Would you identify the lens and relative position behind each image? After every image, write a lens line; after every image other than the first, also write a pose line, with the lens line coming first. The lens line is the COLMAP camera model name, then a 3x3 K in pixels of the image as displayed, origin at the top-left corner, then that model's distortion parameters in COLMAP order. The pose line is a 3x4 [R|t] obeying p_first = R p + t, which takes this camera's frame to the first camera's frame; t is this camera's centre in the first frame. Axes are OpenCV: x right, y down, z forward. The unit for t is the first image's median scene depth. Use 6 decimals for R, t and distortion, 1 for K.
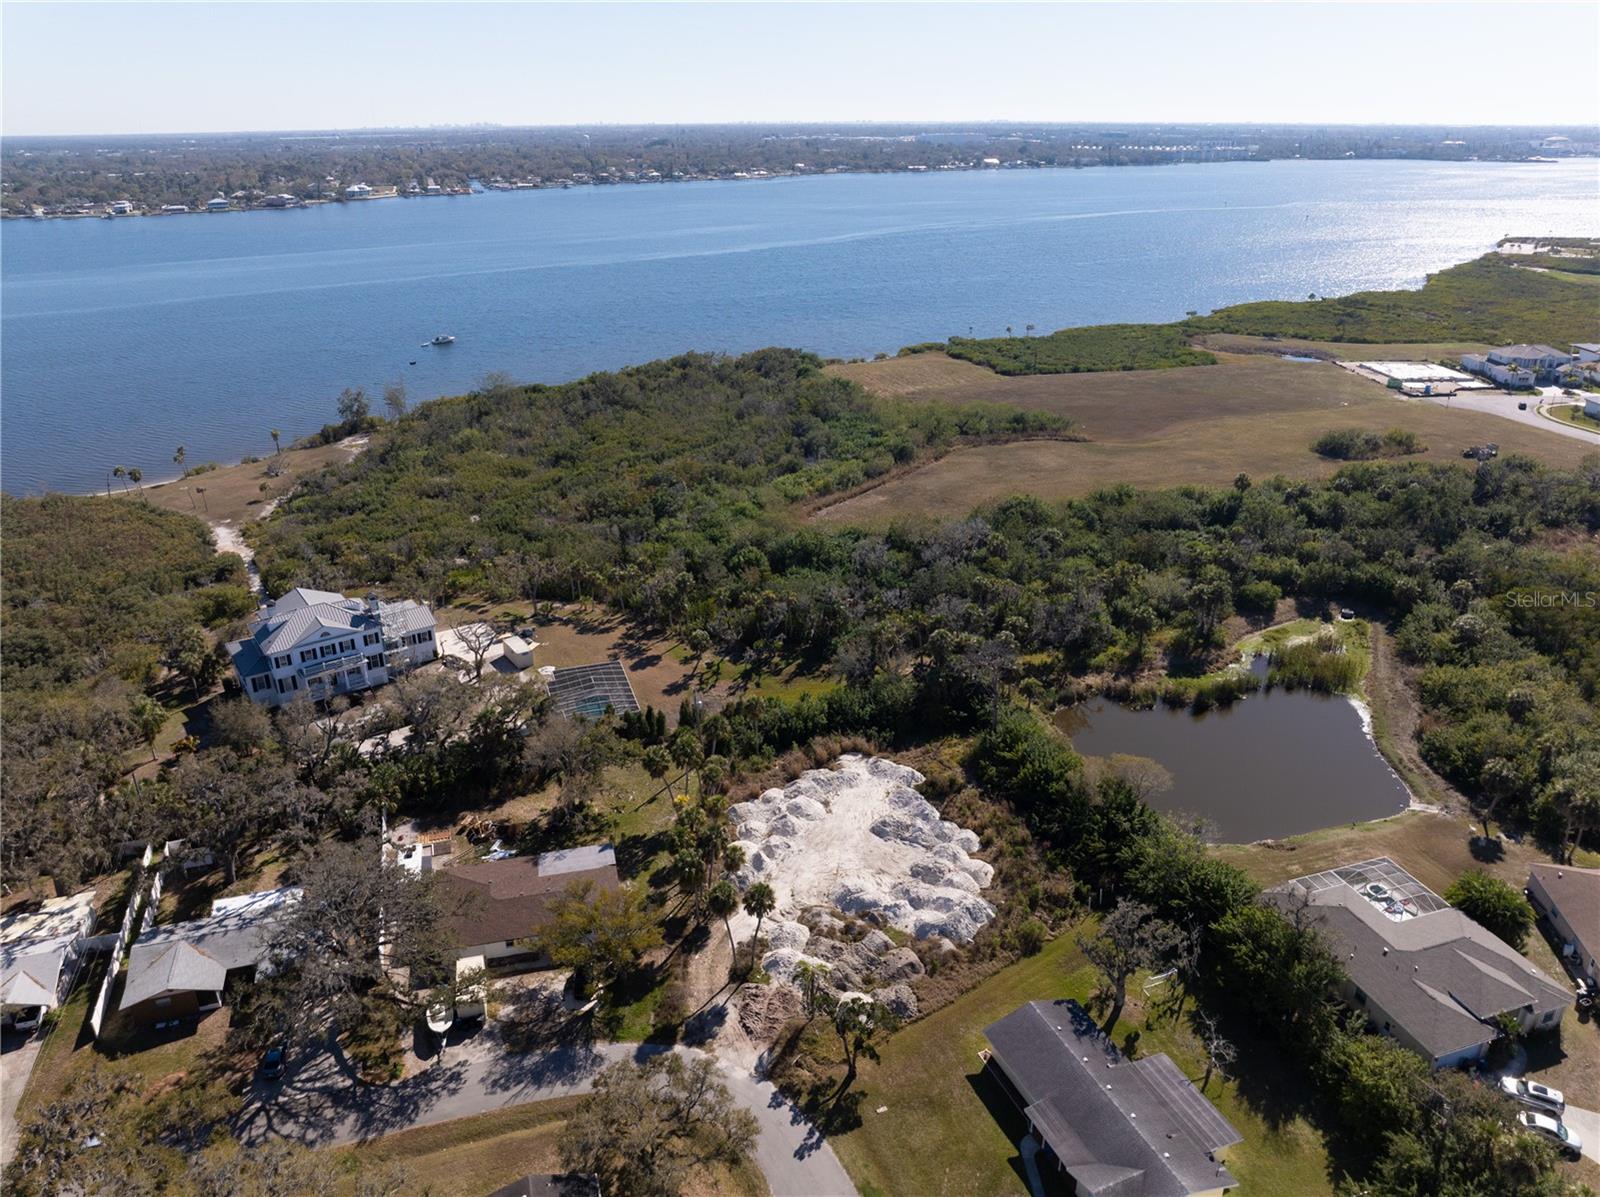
lens RADIAL K [[1127.1, 0, 800.0], [0, 1127.1, 598.5], [0, 0, 1]] dist [-0.028352, -0.021608]
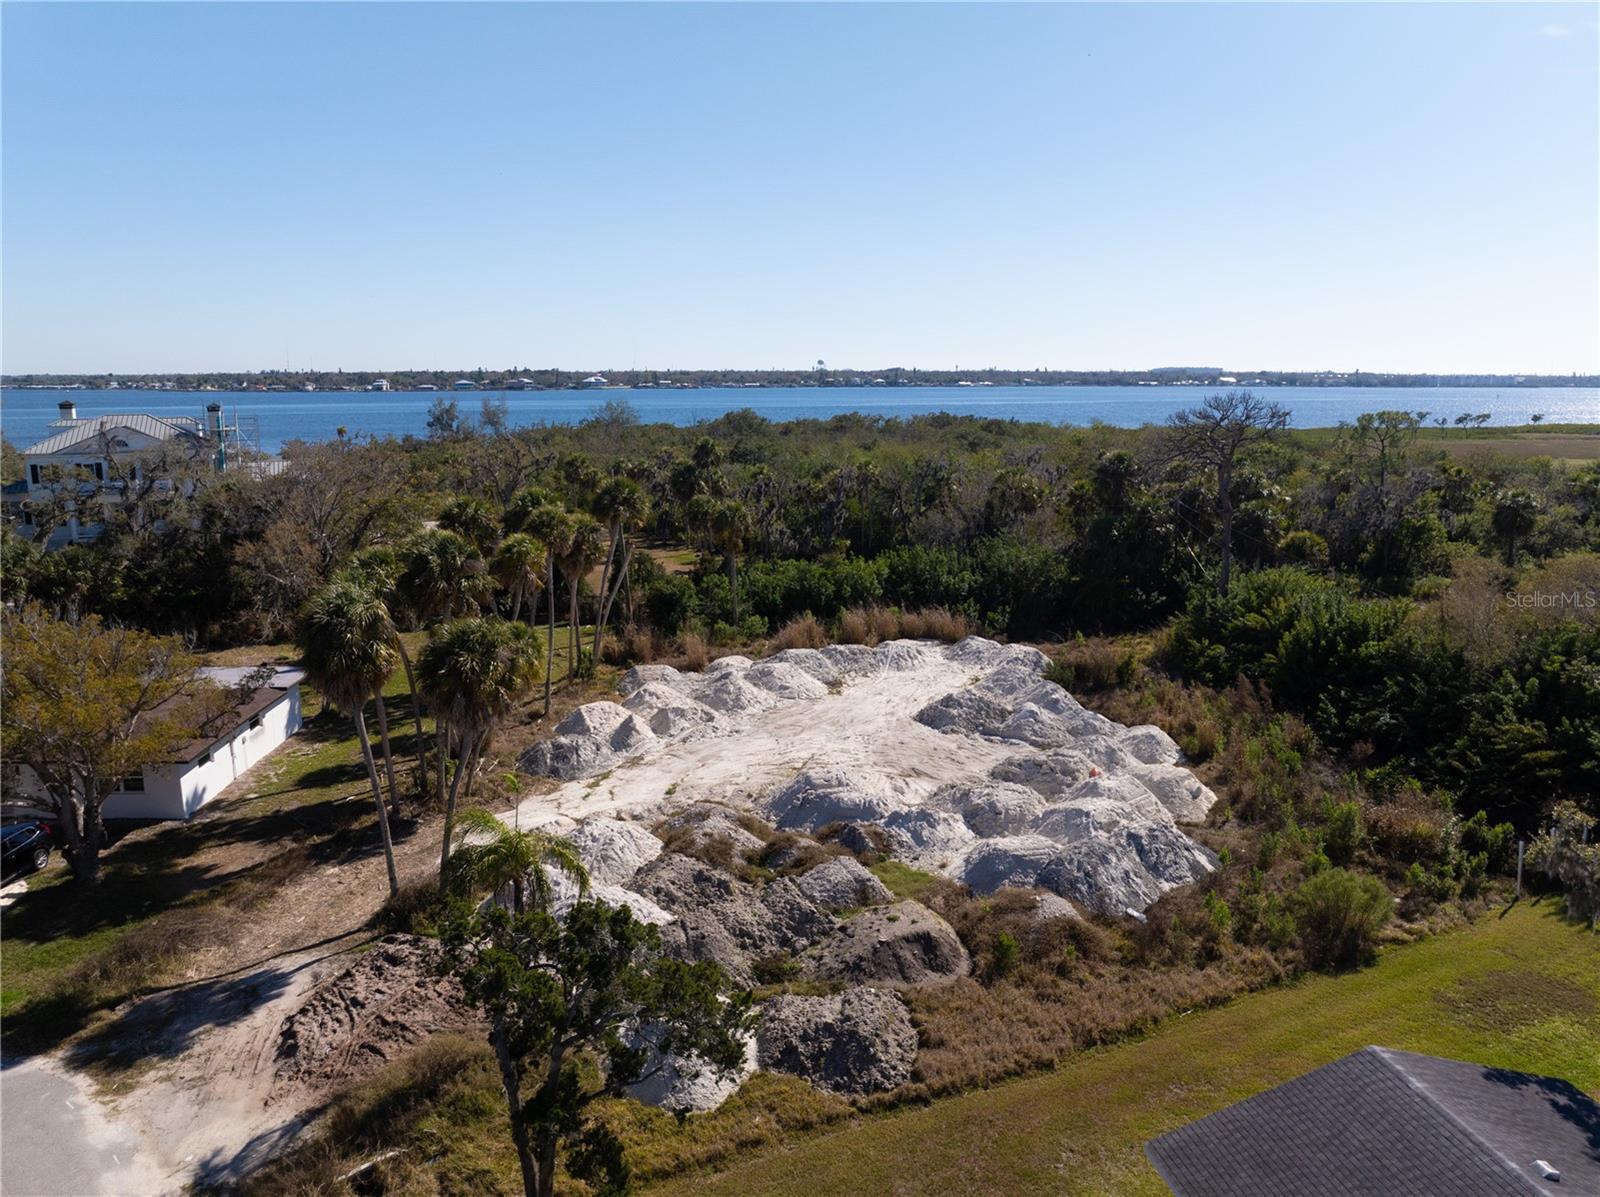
lens RADIAL K [[1127.1, 0, 800.0], [0, 1127.1, 598.5], [0, 0, 1]] dist [-0.028352, -0.021608]
pose [[0.979434, 0.046608, -0.196307, 0.115258], [-0.086162, 0.976394, -0.198067, 0.284143], [0.182441, 0.210908, 0.960330, 0.650441]]
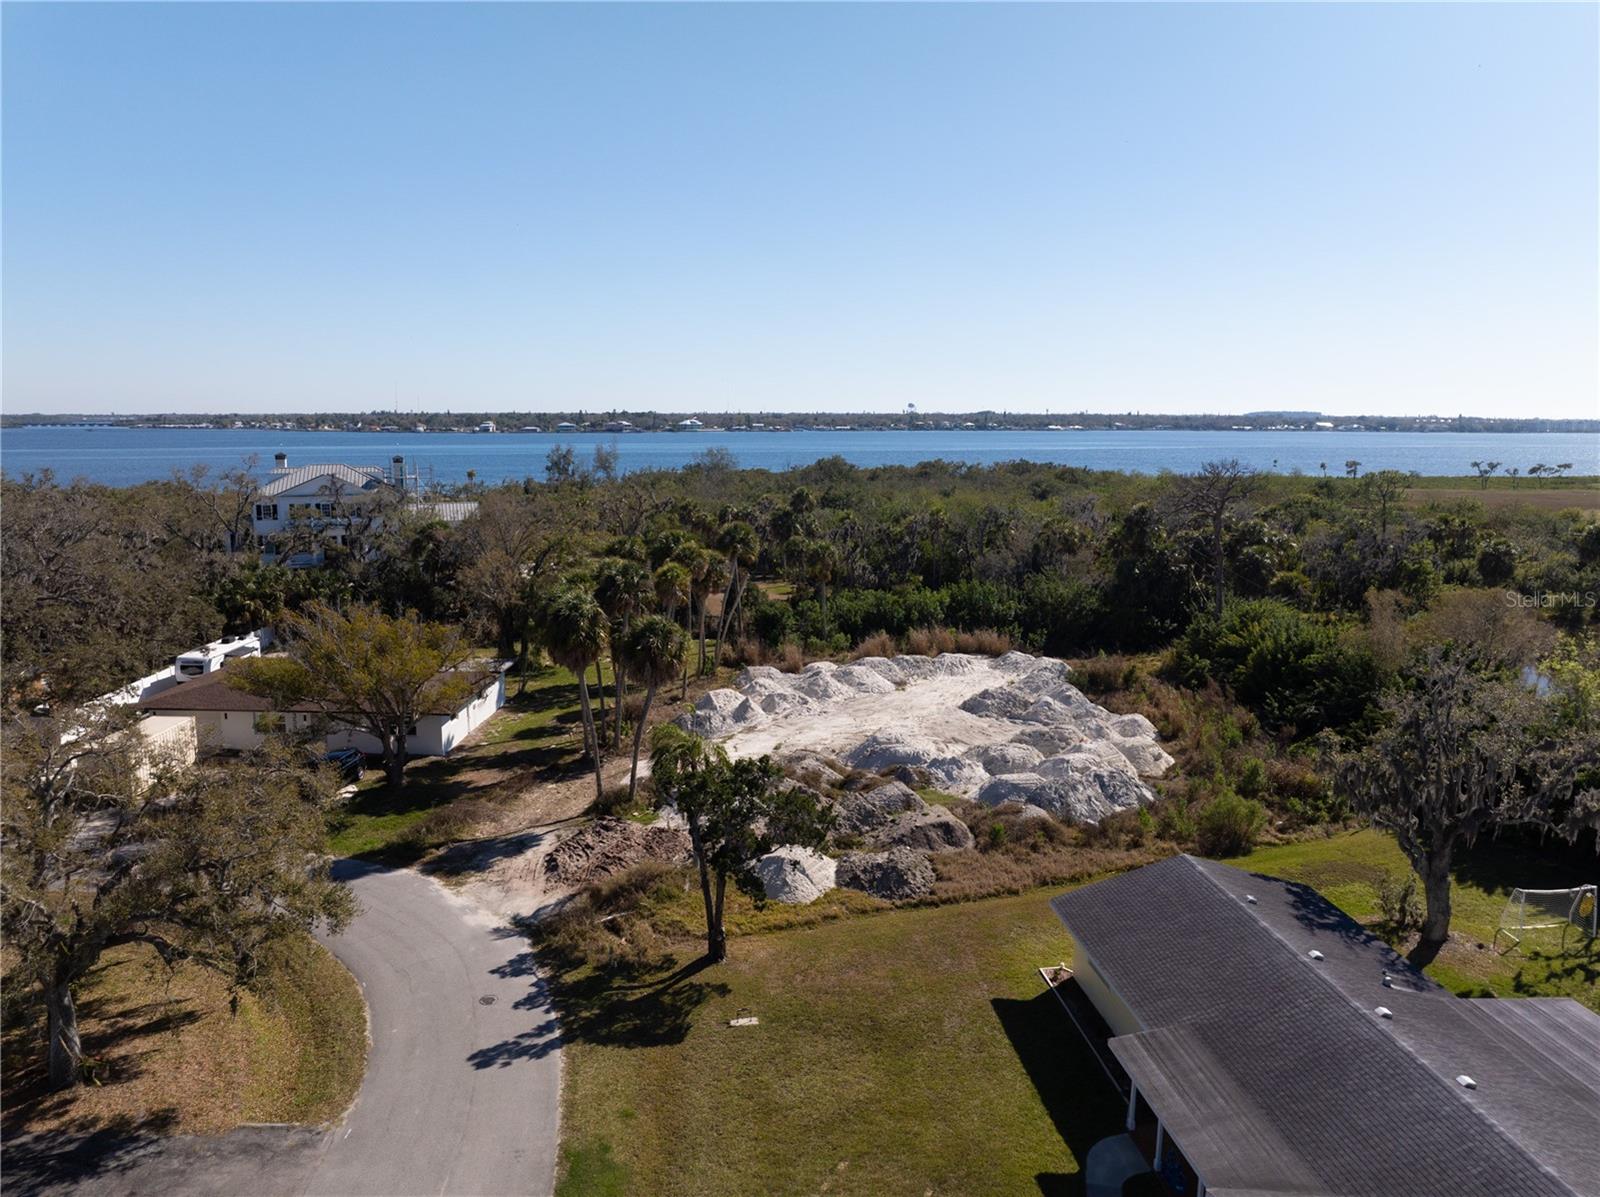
lens RADIAL K [[1127.1, 0, 800.0], [0, 1127.1, 598.5], [0, 0, 1]] dist [-0.028352, -0.021608]
pose [[0.960318, 0.054484, -0.273533, 0.155642], [-0.118957, 0.967069, -0.225005, 0.329424], [0.252266, 0.248616, 0.935175, 0.498732]]
